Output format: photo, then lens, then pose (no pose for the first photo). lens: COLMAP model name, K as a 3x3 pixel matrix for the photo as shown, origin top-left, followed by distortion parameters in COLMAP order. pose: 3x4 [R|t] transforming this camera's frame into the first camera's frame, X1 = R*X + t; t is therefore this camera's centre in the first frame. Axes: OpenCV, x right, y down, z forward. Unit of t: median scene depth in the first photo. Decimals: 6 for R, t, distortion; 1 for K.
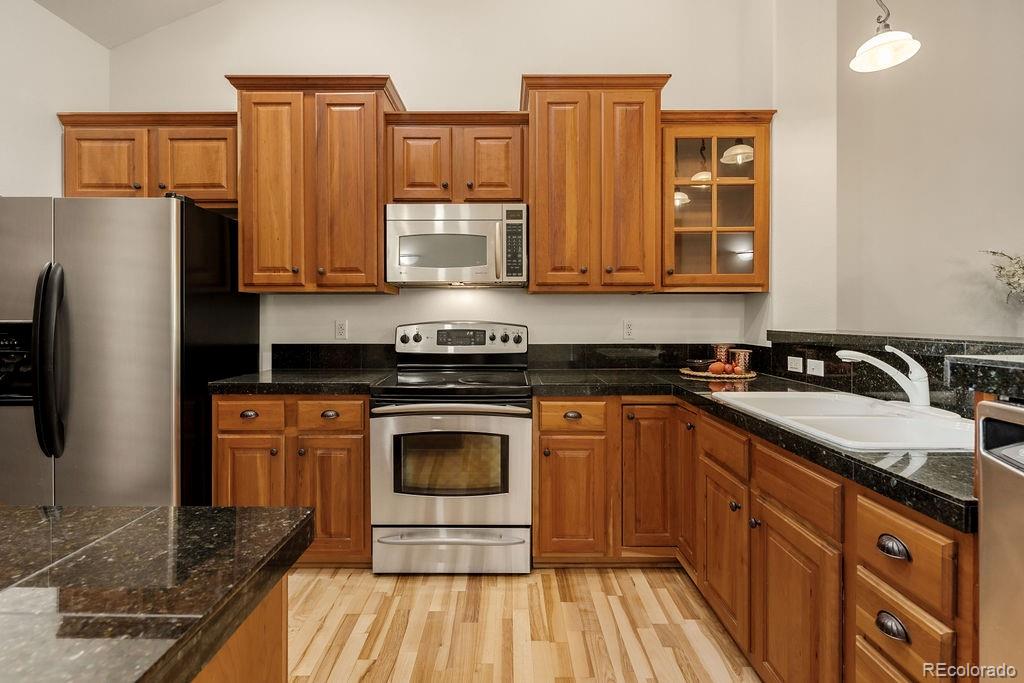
lens RADIAL K [[501.3, 0, 505.6], [0, 501.3, 324.8], [0, 0, 1]] dist [0.007597, -0.004985]
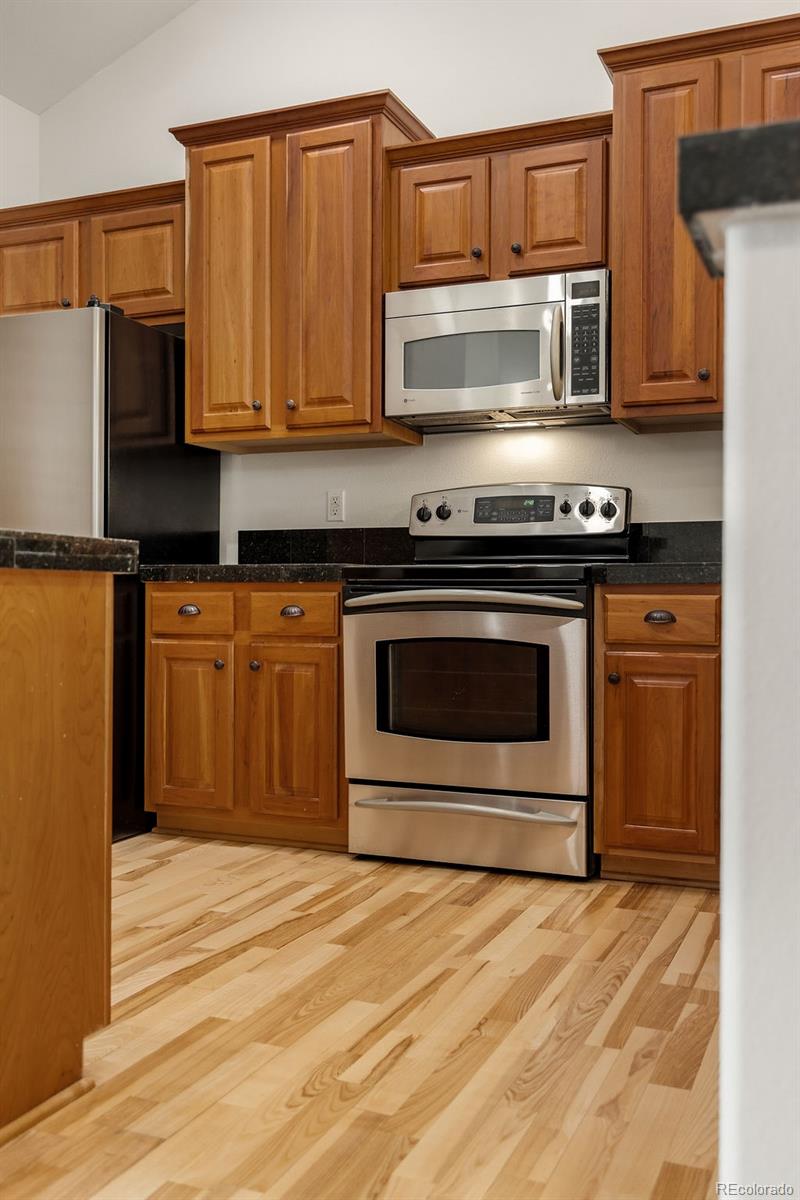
lens RADIAL K [[1133.8, 0, 399.9], [0, 1133.8, 598.3], [0, 0, 1]] dist [0.013877, 0.000000]
pose [[0.926321, 0.003032, -0.376723, 0.321490], [-0.005647, 0.999967, -0.005839, 0.153218], [0.376693, 0.007536, 0.926307, -0.317500]]
